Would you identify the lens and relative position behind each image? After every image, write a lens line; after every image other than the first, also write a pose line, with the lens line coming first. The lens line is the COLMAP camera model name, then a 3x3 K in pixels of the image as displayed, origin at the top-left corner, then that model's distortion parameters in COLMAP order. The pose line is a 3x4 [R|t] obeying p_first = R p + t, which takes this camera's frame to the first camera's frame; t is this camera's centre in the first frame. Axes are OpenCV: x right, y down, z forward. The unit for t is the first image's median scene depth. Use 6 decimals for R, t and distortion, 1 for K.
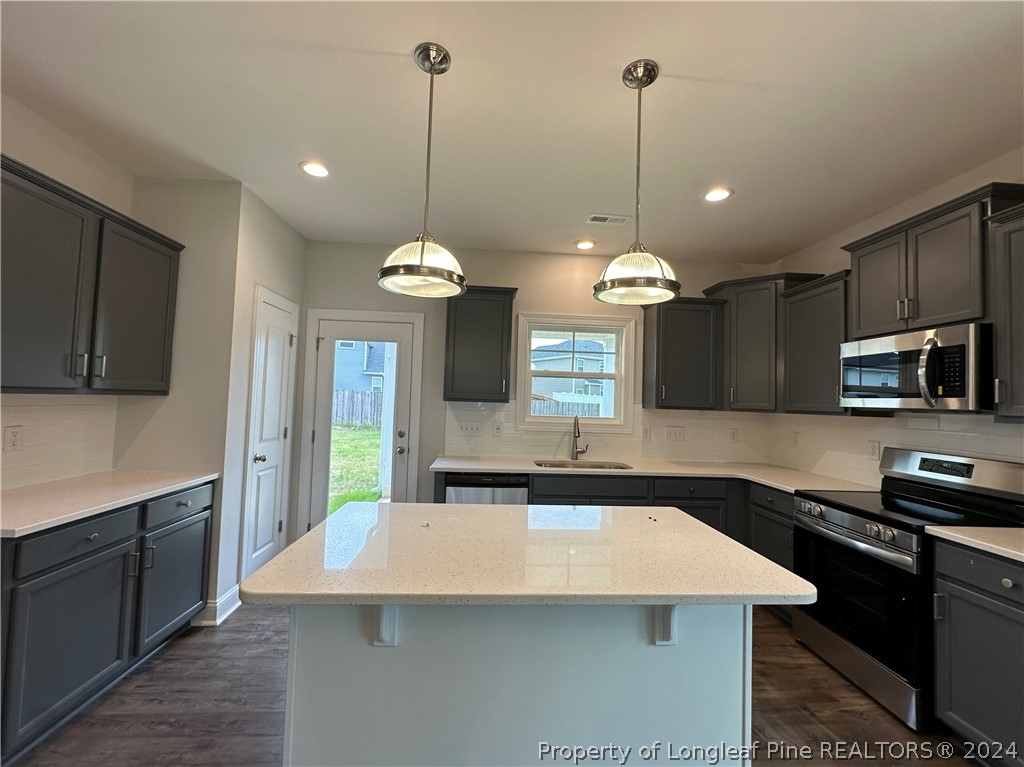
lens RADIAL K [[426.2, 0, 512.0], [0, 426.2, 383.5], [0, 0, 1]] dist [-0.001221, -0.000198]
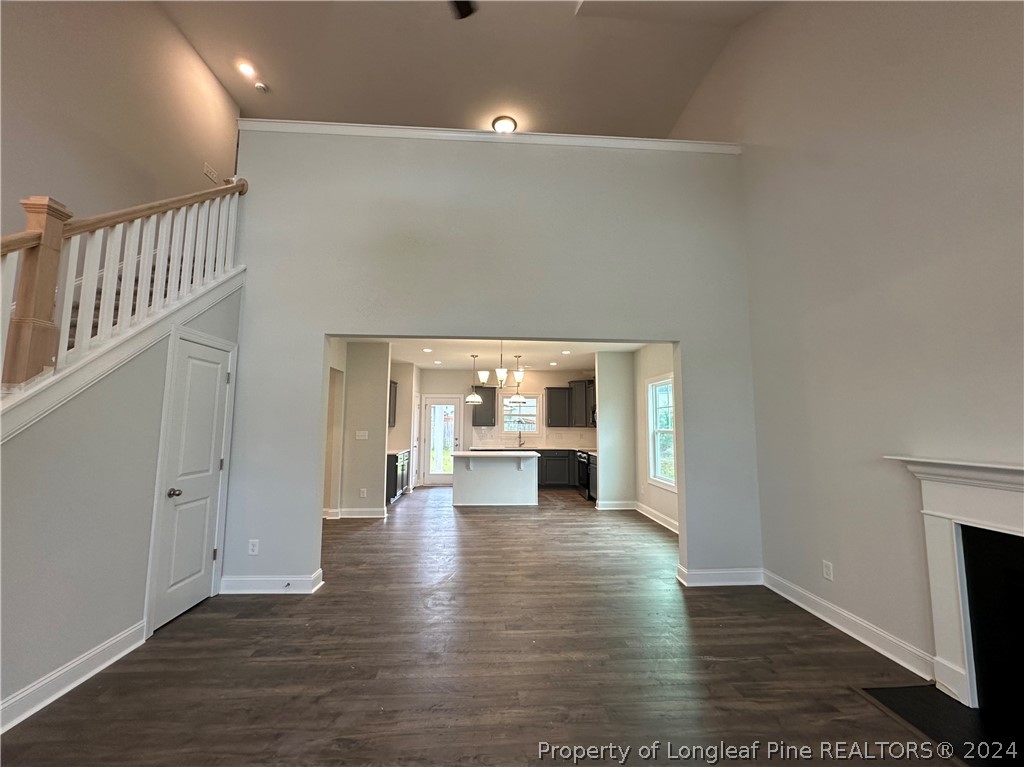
lens RADIAL K [[416.7, 0, 512.0], [0, 416.7, 383.5], [0, 0, 1]] dist [-0.000851, -0.000073]
pose [[0.999650, -0.026460, -0.000794, 0.116254], [0.026371, 0.998001, -0.057438, -0.079800], [0.002312, 0.057397, 0.998349, -1.823250]]
